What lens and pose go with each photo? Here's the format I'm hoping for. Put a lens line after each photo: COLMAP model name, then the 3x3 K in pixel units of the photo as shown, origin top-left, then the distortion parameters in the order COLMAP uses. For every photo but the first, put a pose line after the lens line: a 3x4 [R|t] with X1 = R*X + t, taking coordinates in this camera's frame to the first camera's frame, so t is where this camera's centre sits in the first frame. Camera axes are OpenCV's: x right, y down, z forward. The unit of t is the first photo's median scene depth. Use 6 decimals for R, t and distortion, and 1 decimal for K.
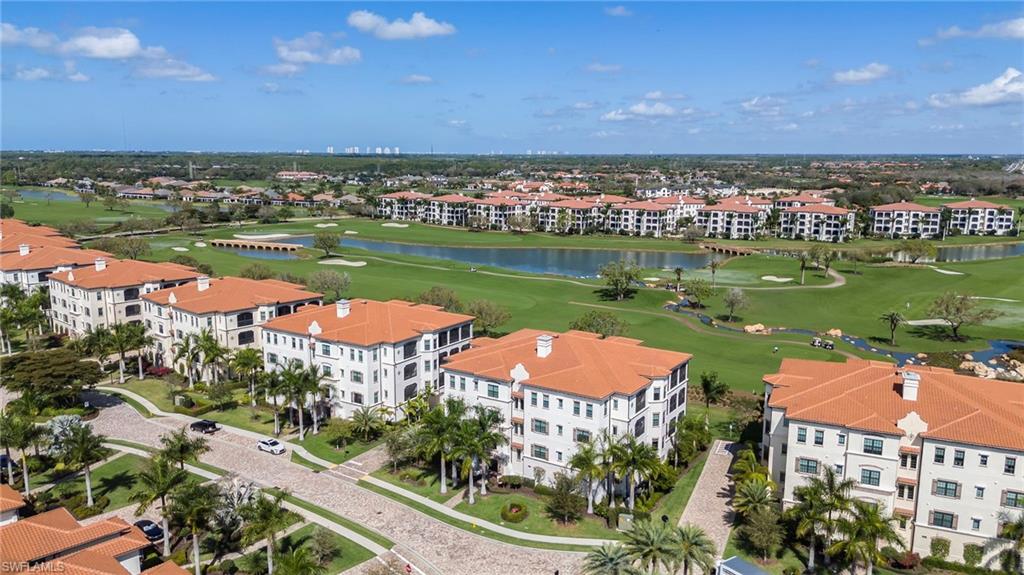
lens RADIAL K [[712.0, 0, 512.9], [0, 712.0, 309.2], [0, 0, 1]] dist [0.100259, 0.000223]
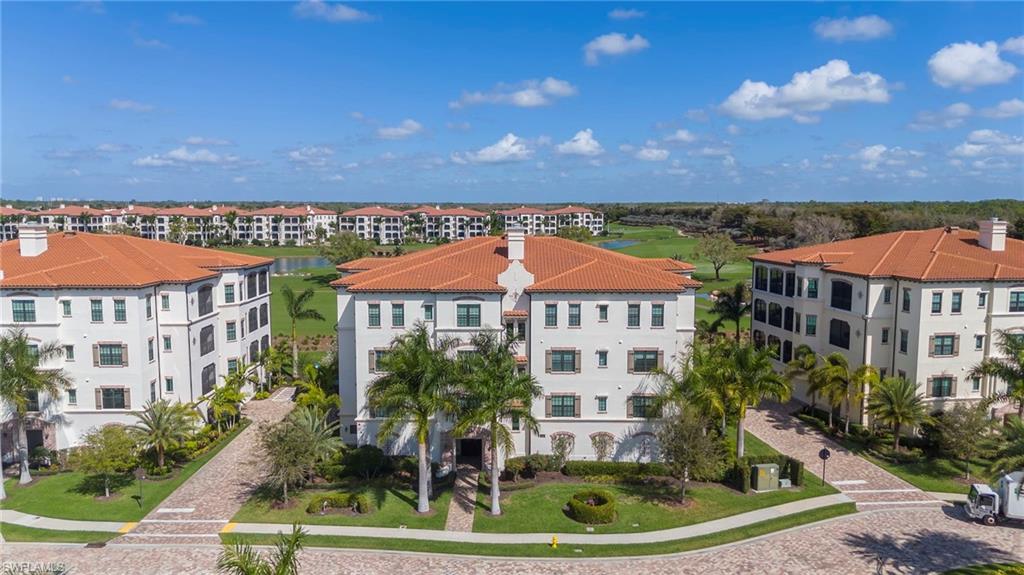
lens RADIAL K [[723.8, 0, 512.0], [0, 723.8, 287.5], [0, 0, 1]] dist [-0.003384, -0.001386]
pose [[0.826782, -0.056673, 0.559660, -0.084695], [0.110779, 0.991833, -0.063216, 0.035403], [-0.551507, 0.114264, 0.826307, 0.135092]]
